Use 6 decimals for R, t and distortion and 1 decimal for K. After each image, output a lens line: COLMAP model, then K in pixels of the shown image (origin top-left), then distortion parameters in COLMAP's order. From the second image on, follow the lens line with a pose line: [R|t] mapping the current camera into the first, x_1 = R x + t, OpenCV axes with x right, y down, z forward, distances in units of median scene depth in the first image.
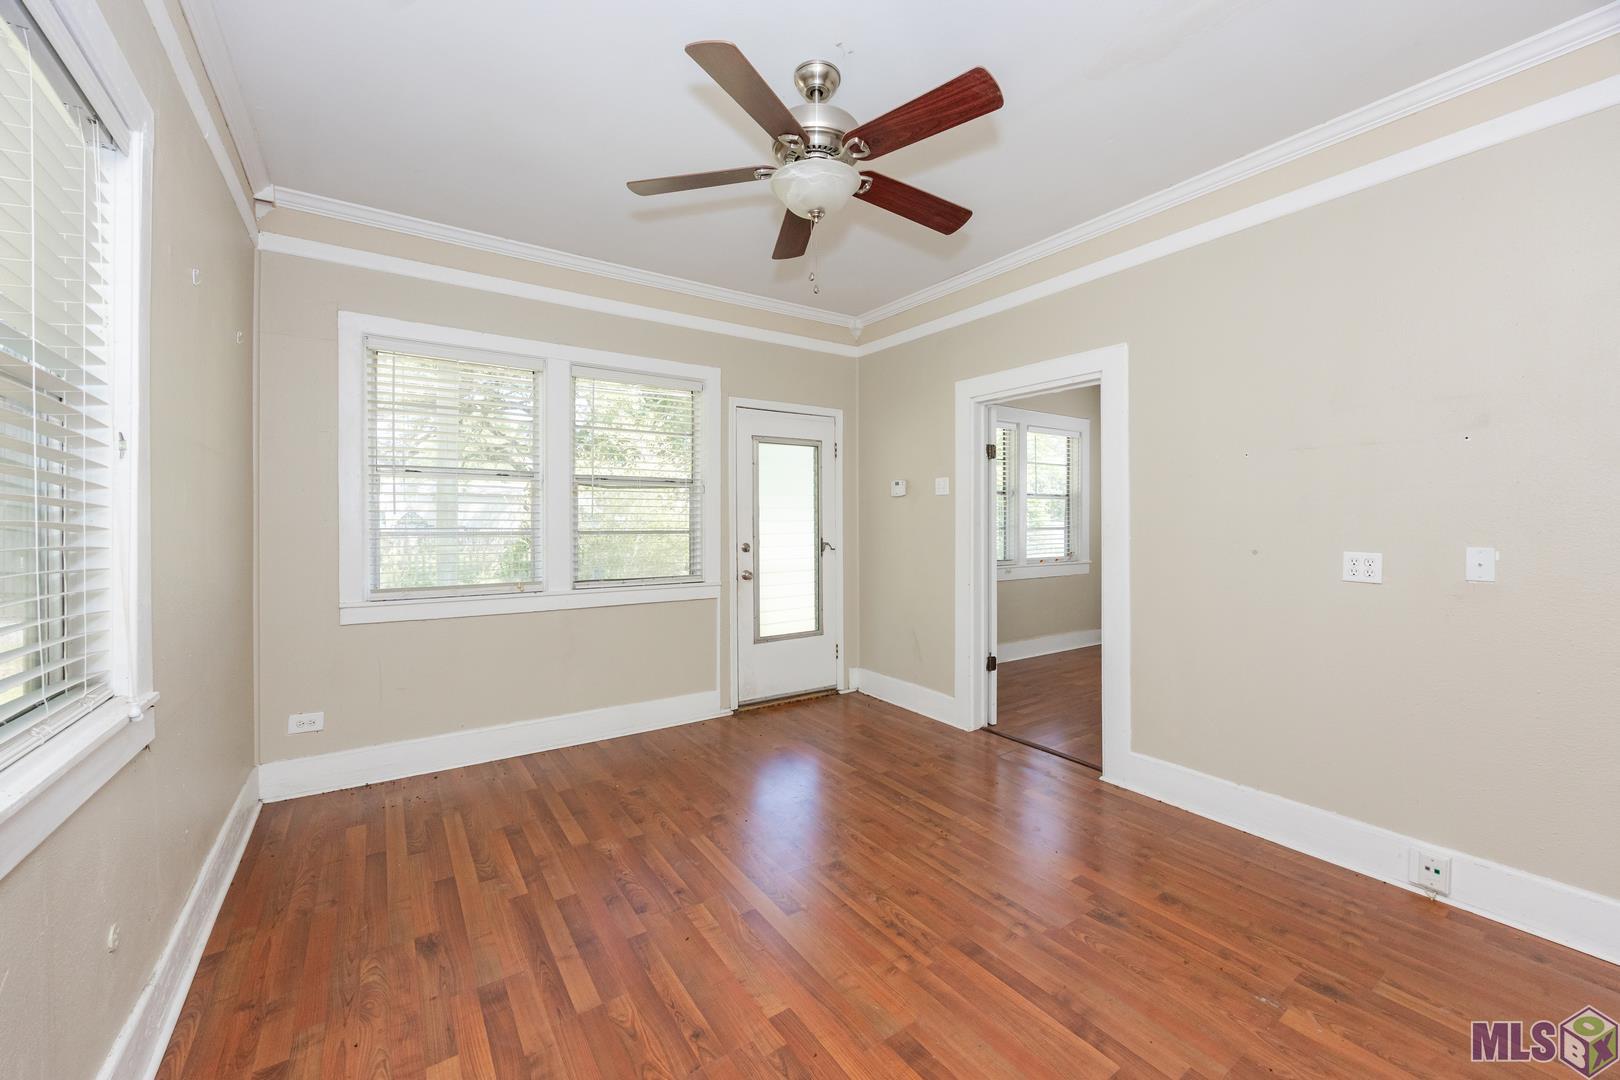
lens RADIAL K [[620.0, 0, 821.8], [0, 620.0, 521.8], [0, 0, 1]] dist [-0.002703, -0.000106]
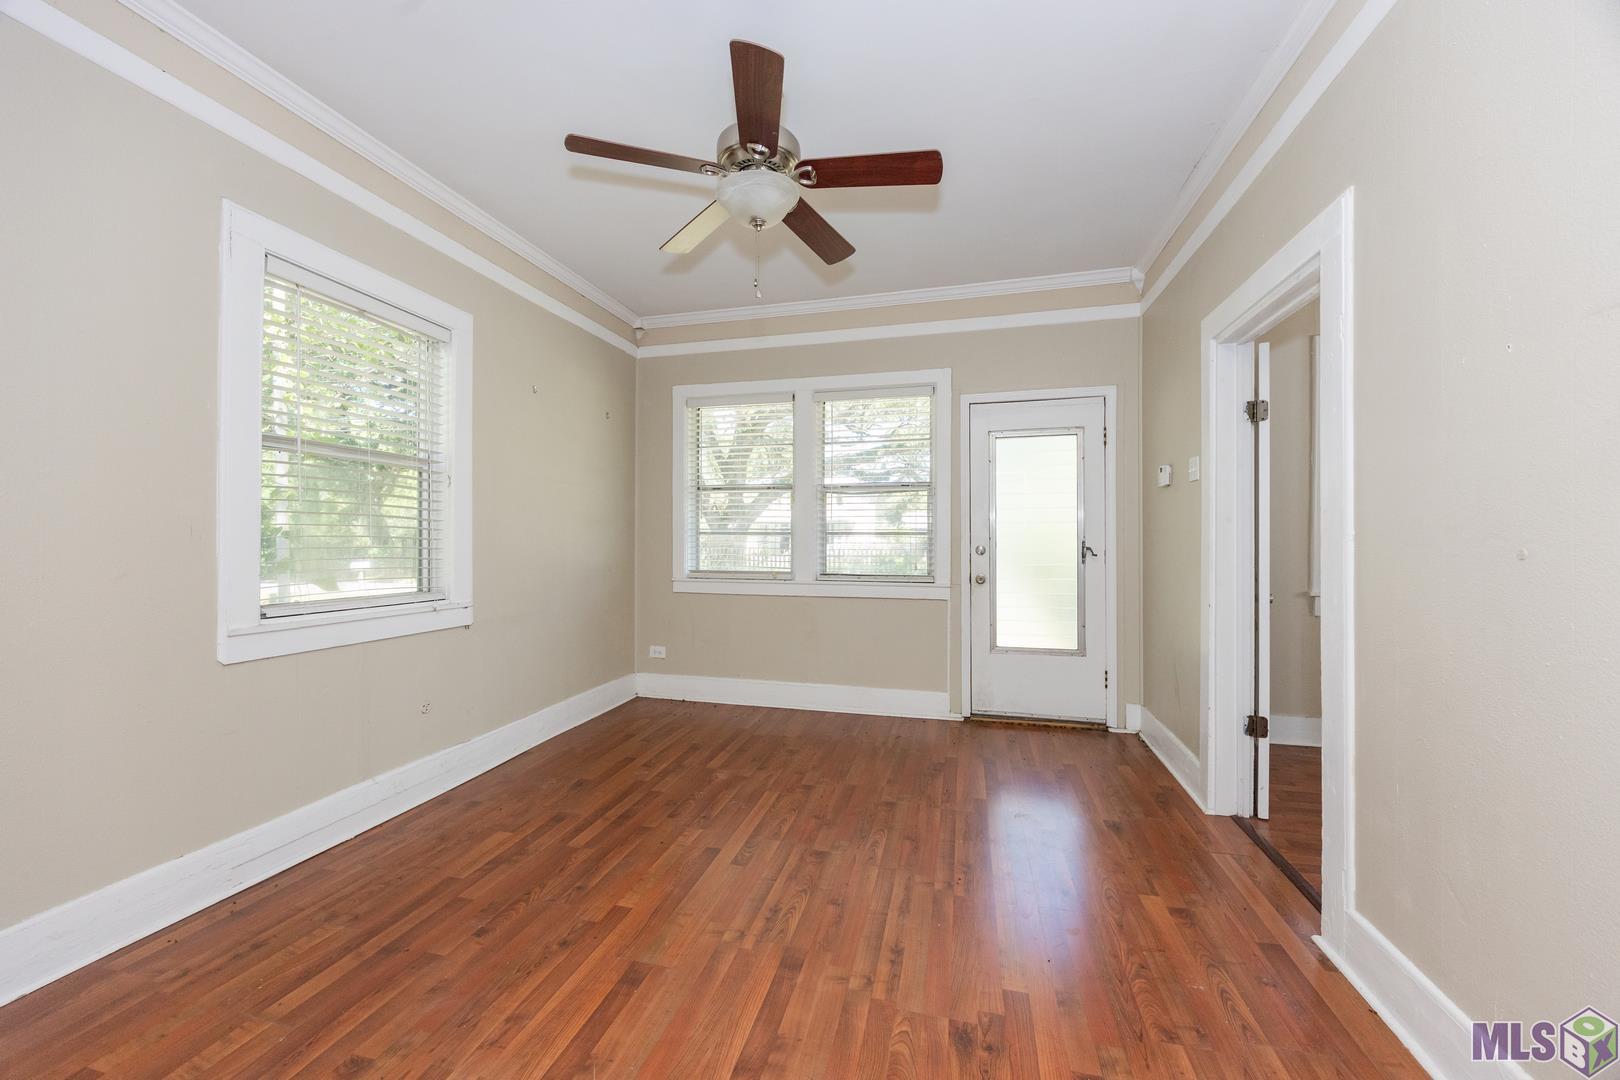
lens RADIAL K [[618.9, 0, 817.1], [0, 618.9, 539.2], [0, 0, 1]] dist [-0.000688, 0.000064]
pose [[0.658601, 0.003212, -0.752485, 0.608112], [-0.000417, 0.999992, 0.003904, 0.030221], [0.752492, -0.002257, 0.658598, 0.261577]]
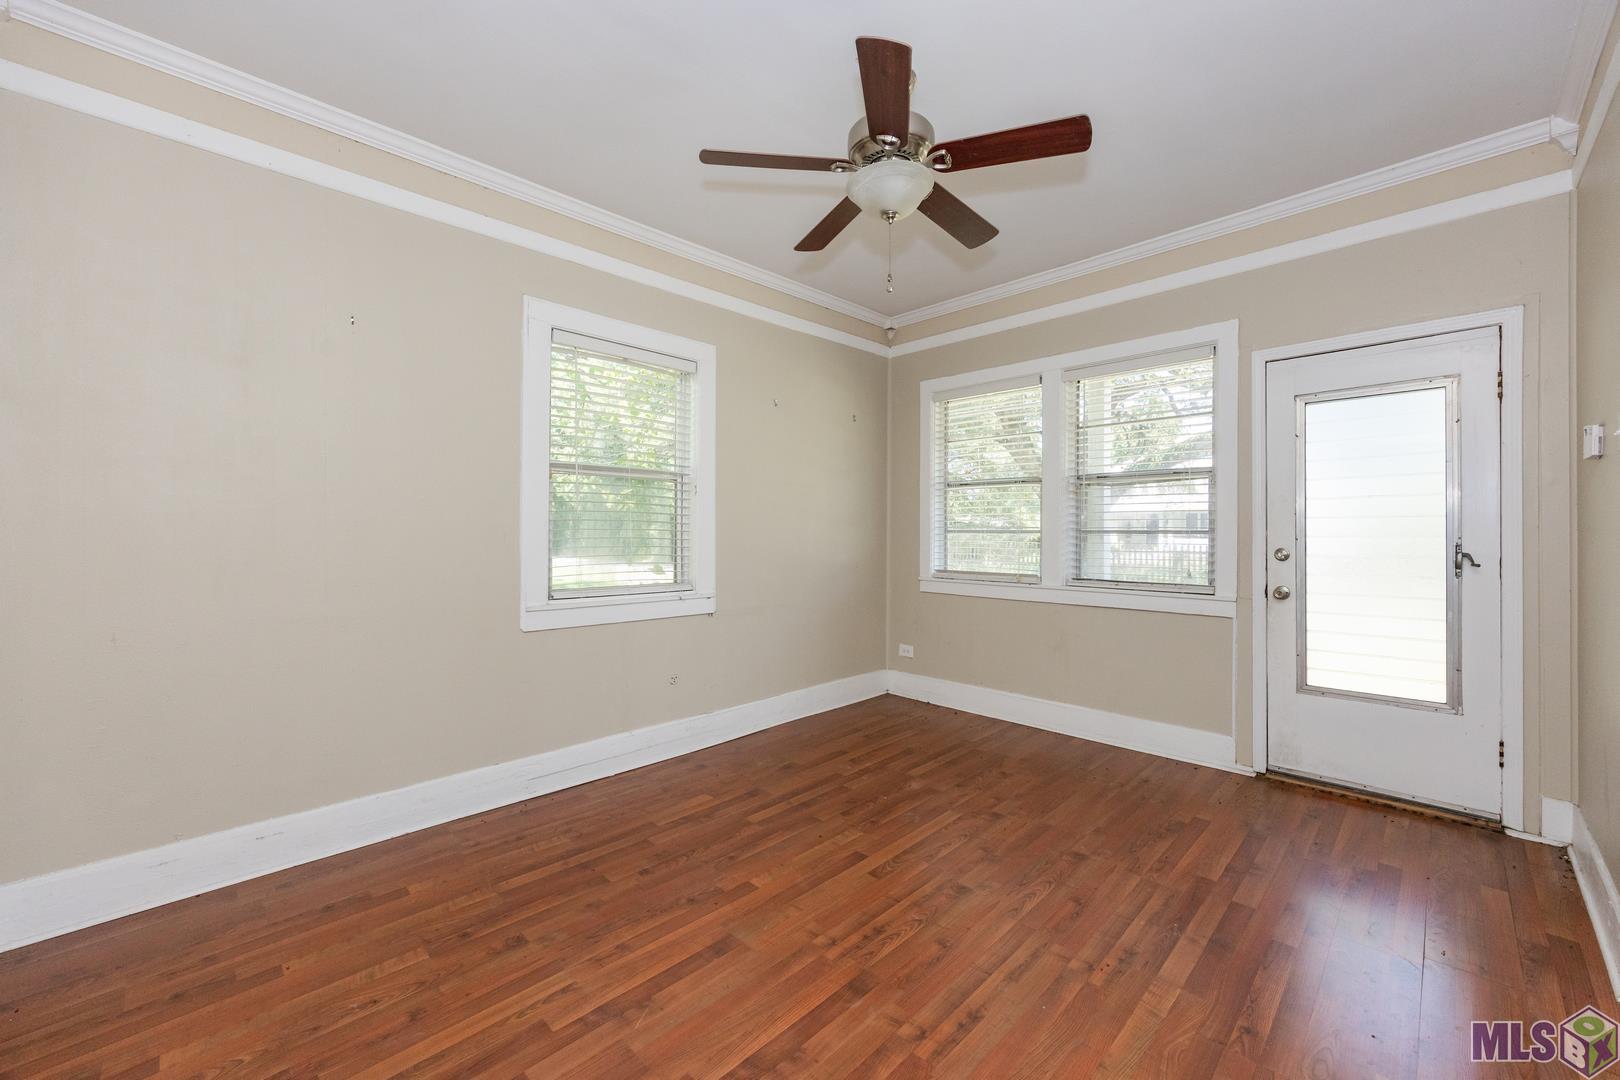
lens RADIAL K [[646.8, 0, 834.8], [0, 646.8, 531.5], [0, 0, 1]] dist [-0.001990, -0.000019]
pose [[0.193793, 0.002068, -0.981040, 0.726201], [0.002187, 0.999994, 0.002540, 0.016903], [0.981040, -0.002638, 0.193788, 0.494169]]
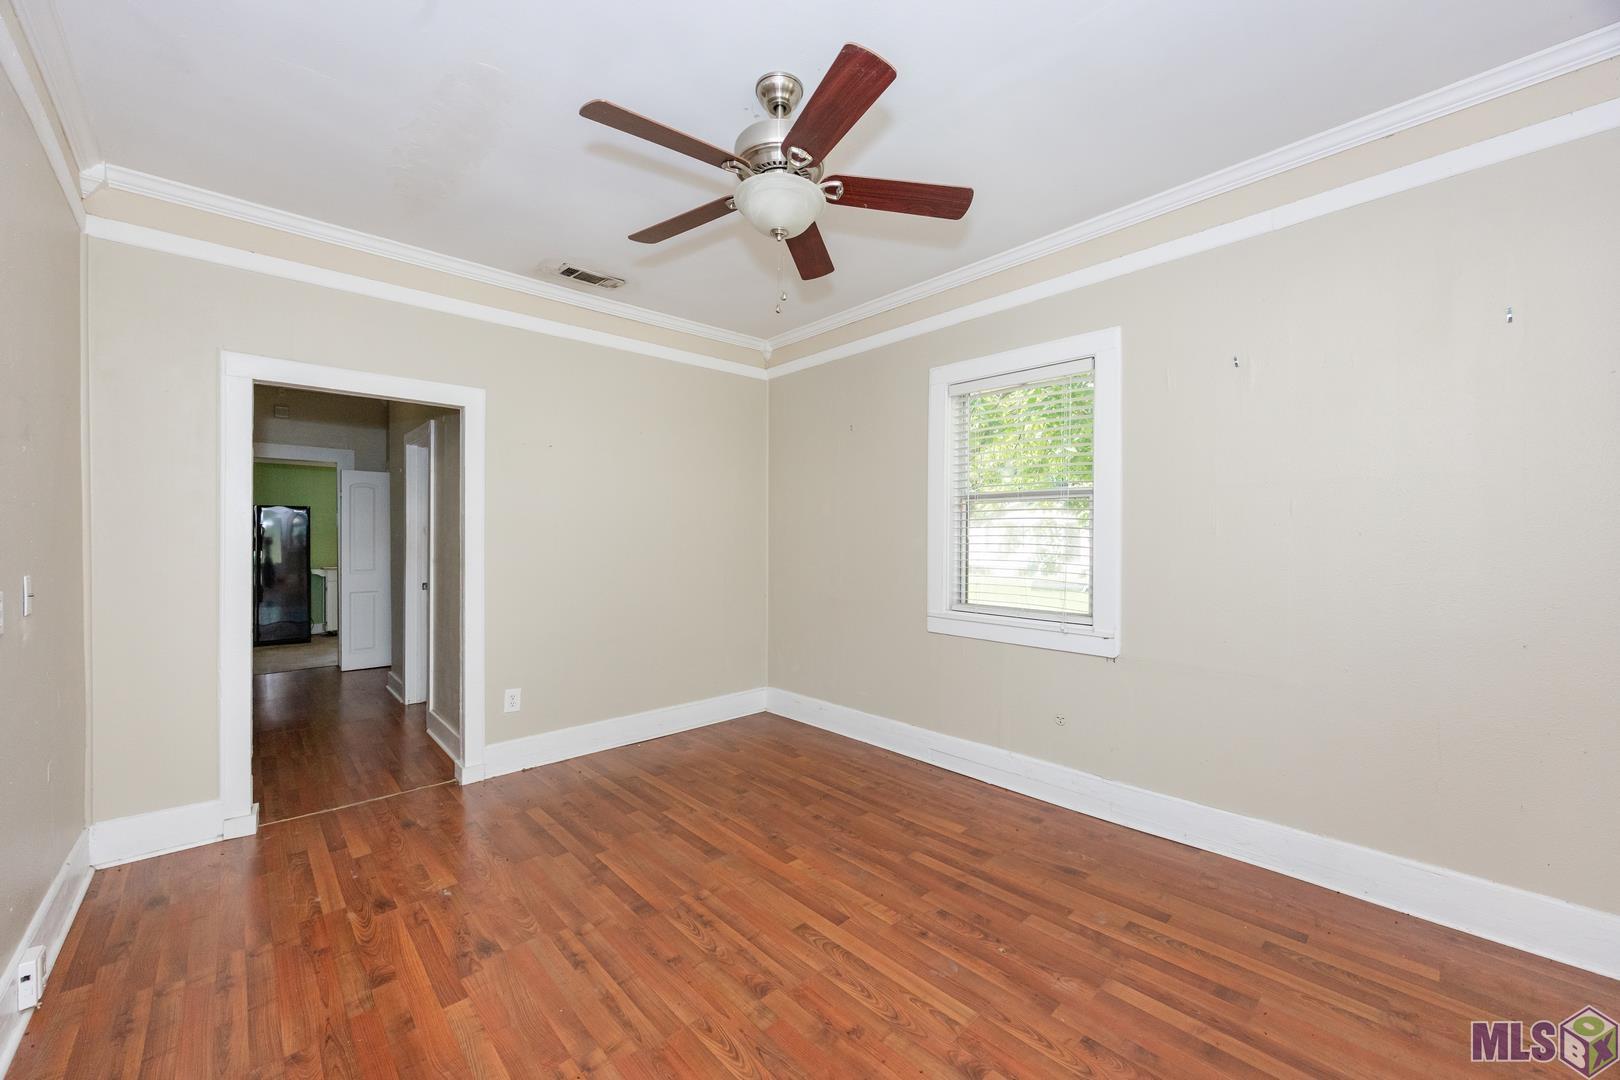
lens RADIAL K [[618.9, 0, 817.1], [0, 618.9, 539.2], [0, 0, 1]] dist [-0.000688, 0.000064]
pose [[-0.990365, 0.003638, -0.138437, 0.045821], [0.003957, 0.999990, -0.002030, -0.009080], [0.138428, -0.002558, -0.990369, 1.399137]]
